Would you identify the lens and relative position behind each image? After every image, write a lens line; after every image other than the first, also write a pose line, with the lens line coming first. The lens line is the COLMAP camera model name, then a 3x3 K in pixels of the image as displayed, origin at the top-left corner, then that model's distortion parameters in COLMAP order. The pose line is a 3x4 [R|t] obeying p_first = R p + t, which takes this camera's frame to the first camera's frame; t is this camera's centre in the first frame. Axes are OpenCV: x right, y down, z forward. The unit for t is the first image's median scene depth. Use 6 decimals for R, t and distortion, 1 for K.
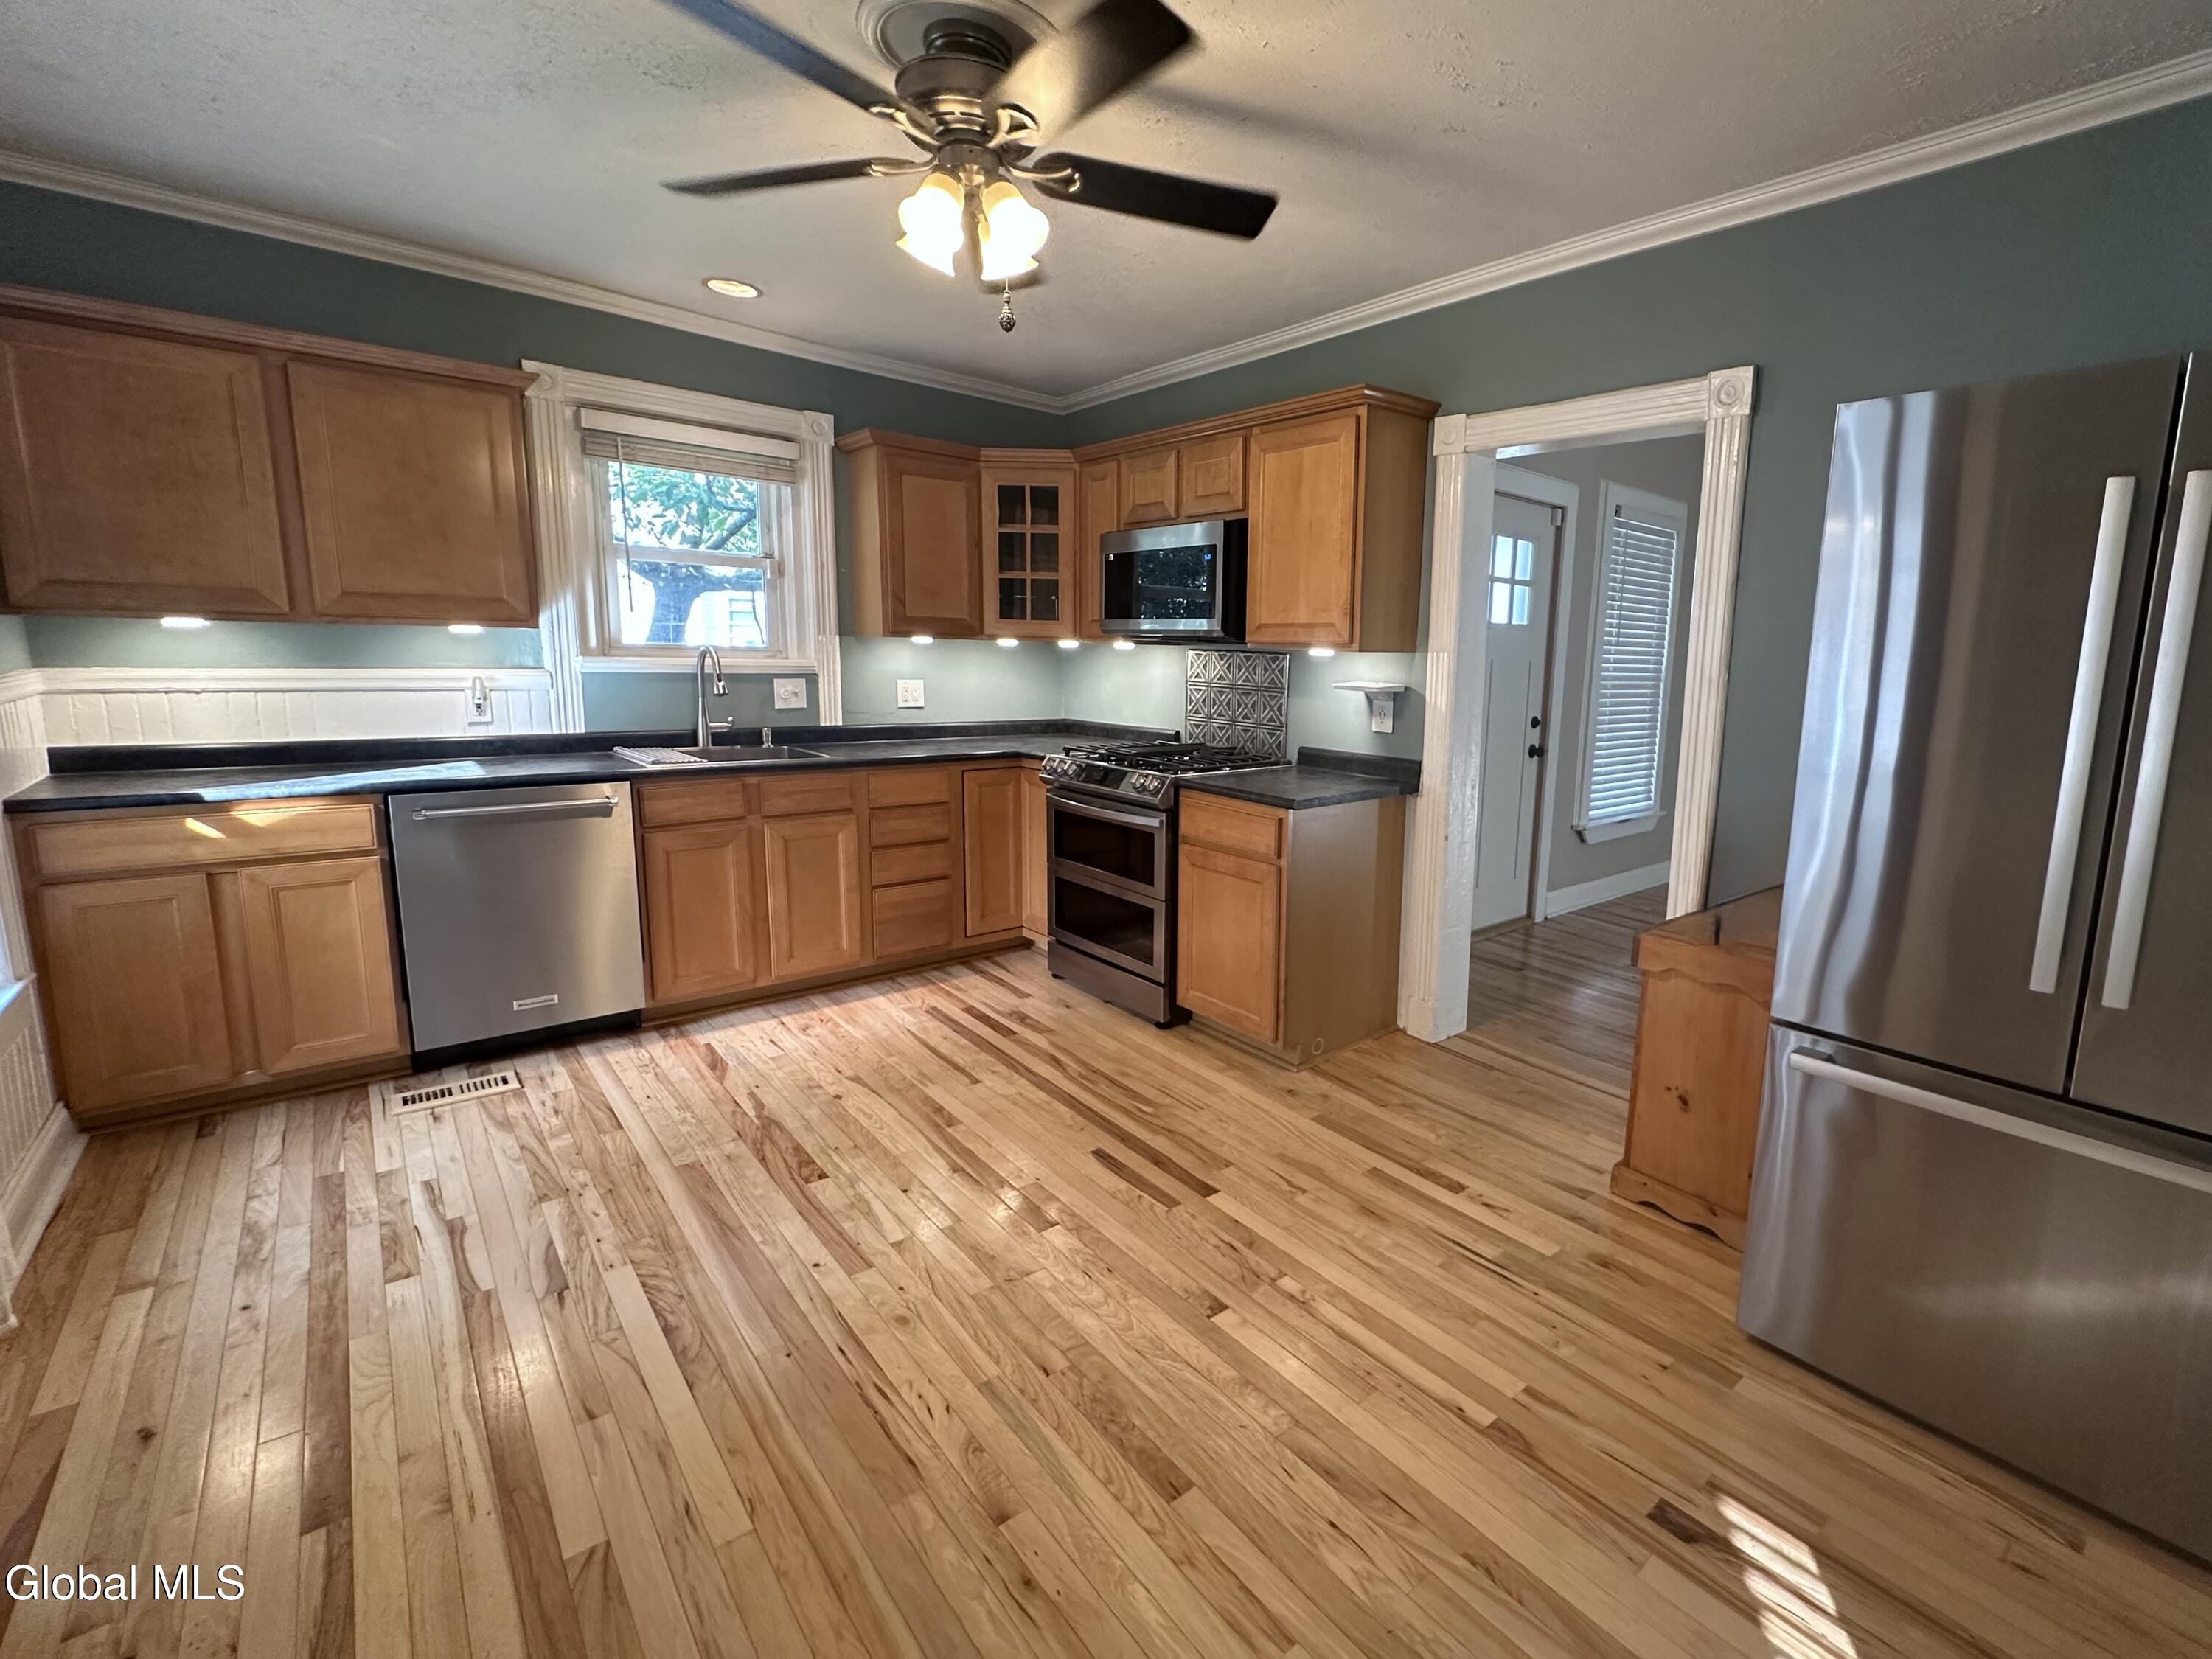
lens RADIAL K [[904.6, 0, 1179.9], [0, 904.6, 787.8], [0, 0, 1]] dist [-0.006187, 0.000924]
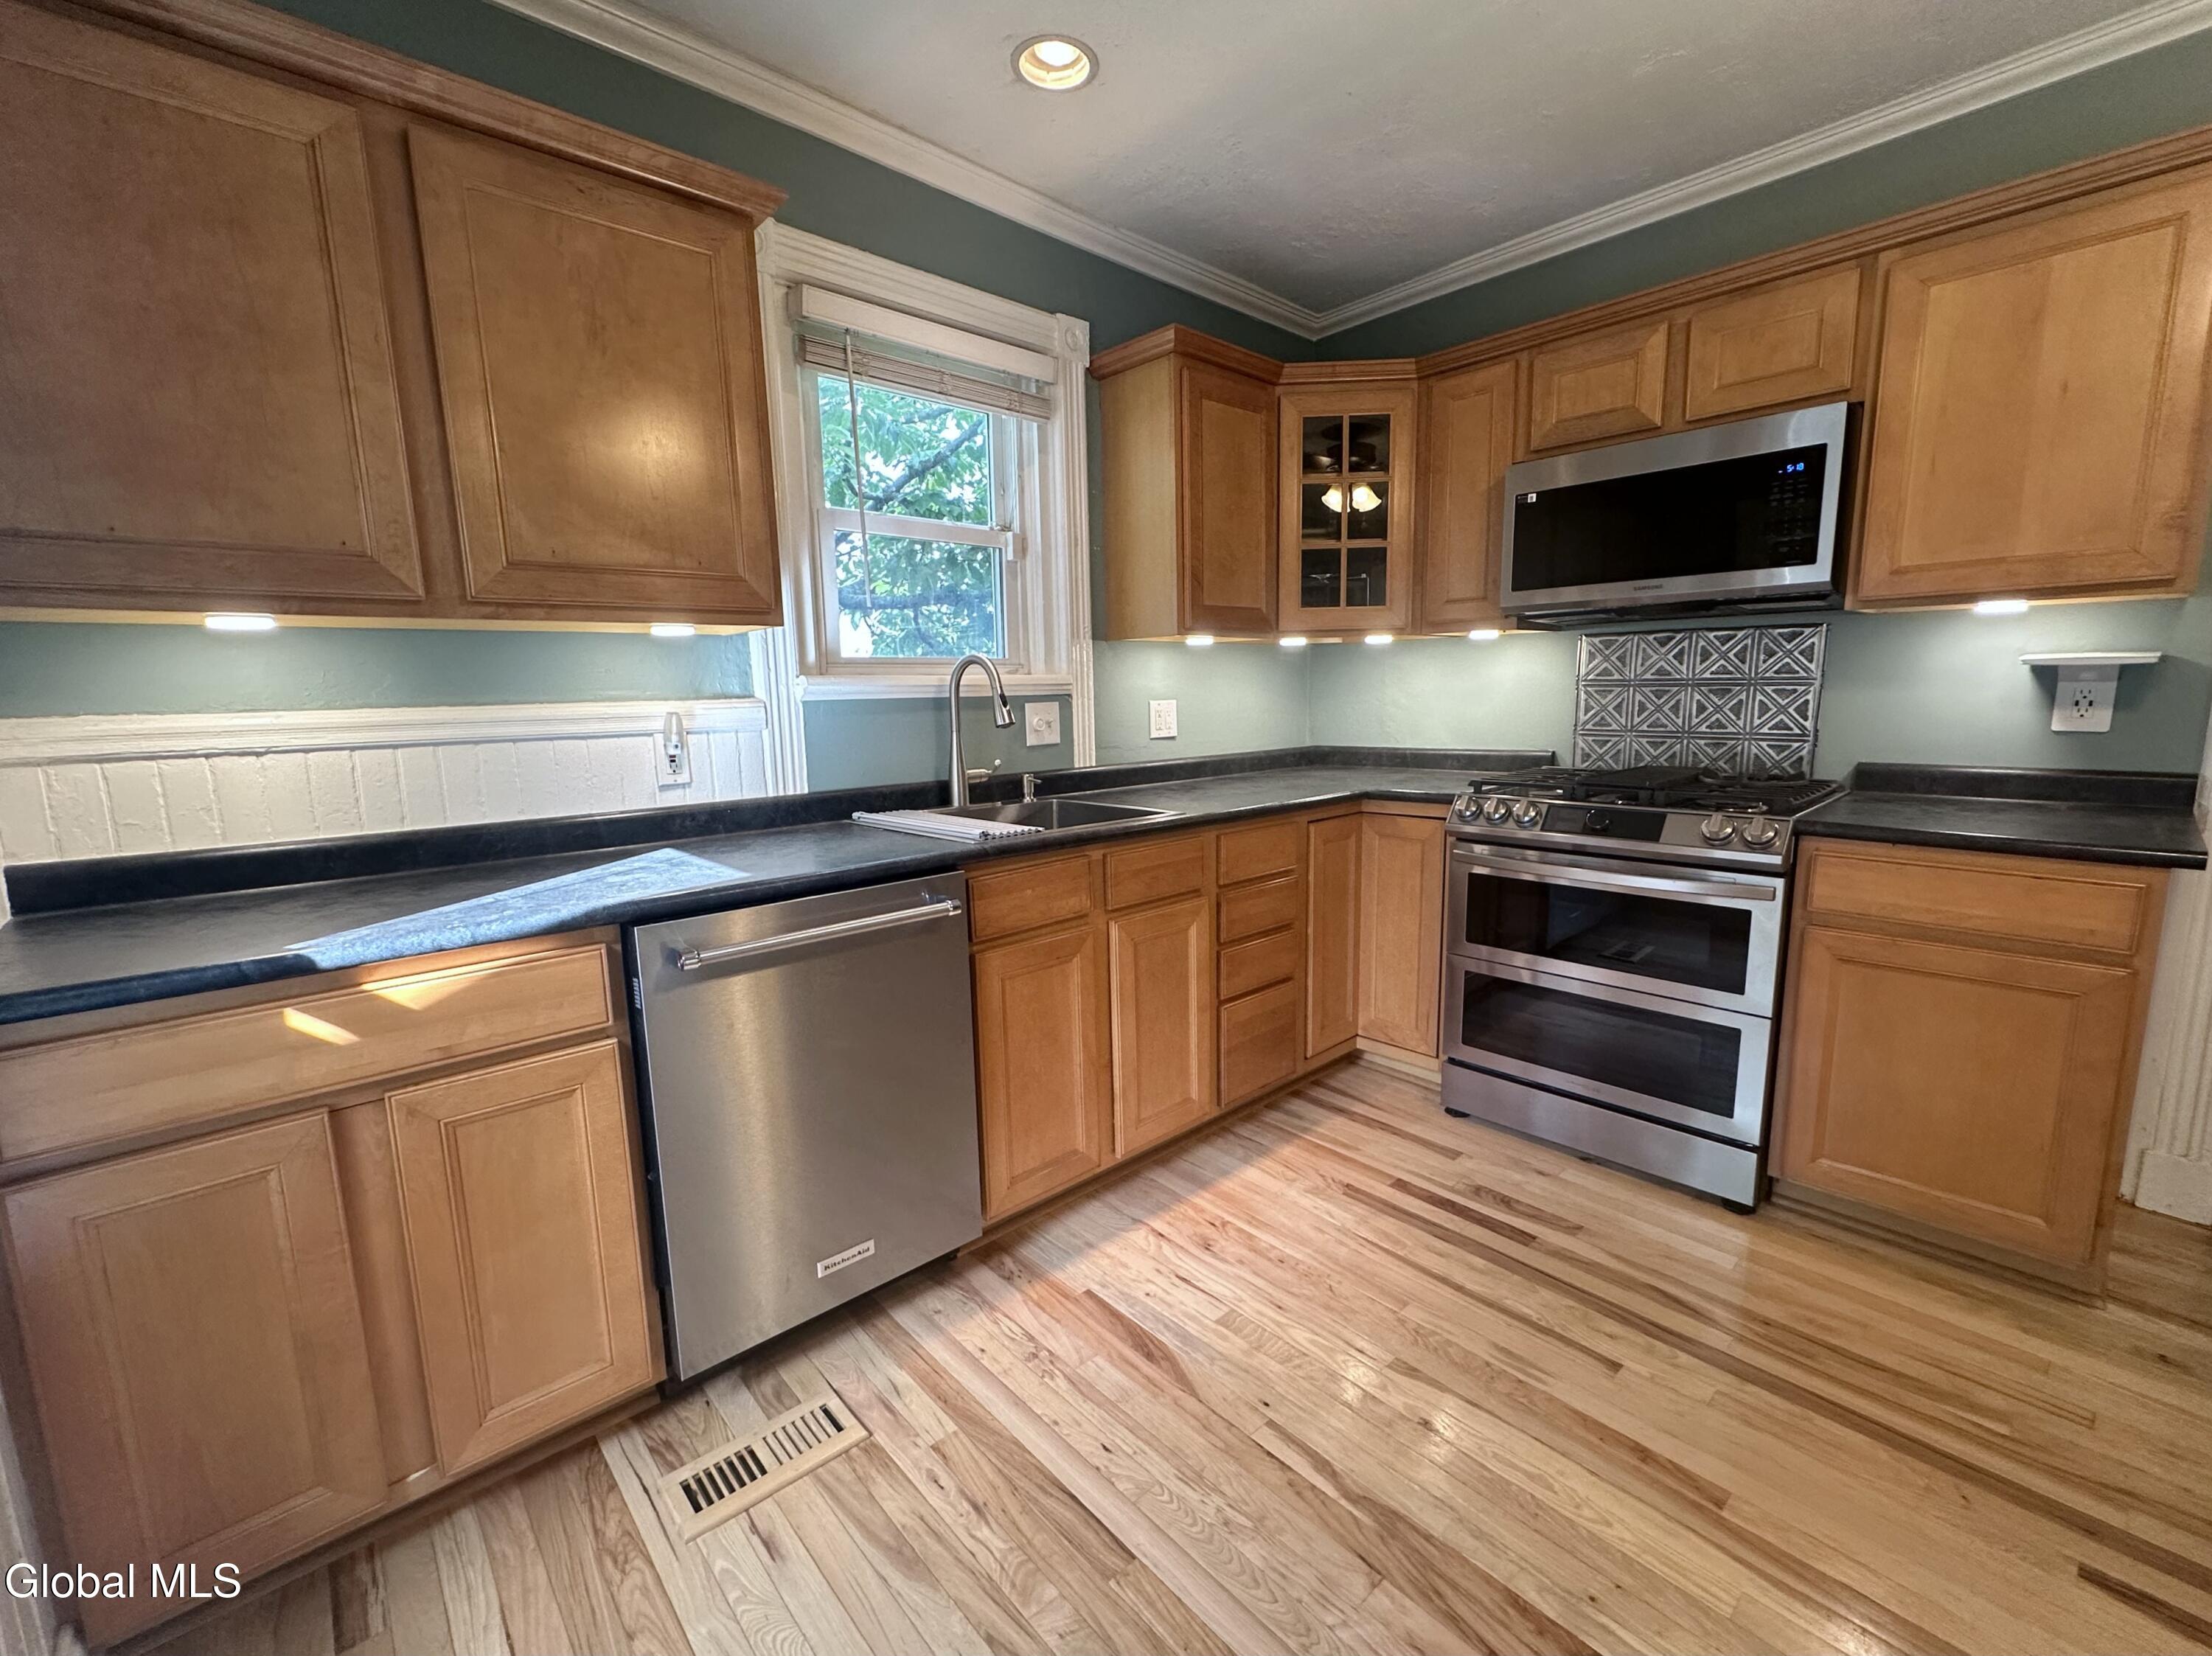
lens RADIAL K [[904.6, 0, 1105.8], [0, 904.6, 823.1], [0, 0, 1]] dist [-0.006187, 0.000924]
pose [[0.998706, -0.046686, -0.020147, -0.470054], [0.046729, 0.998906, 0.001656, -0.032842], [0.020048, -0.002595, 0.999796, 0.378310]]
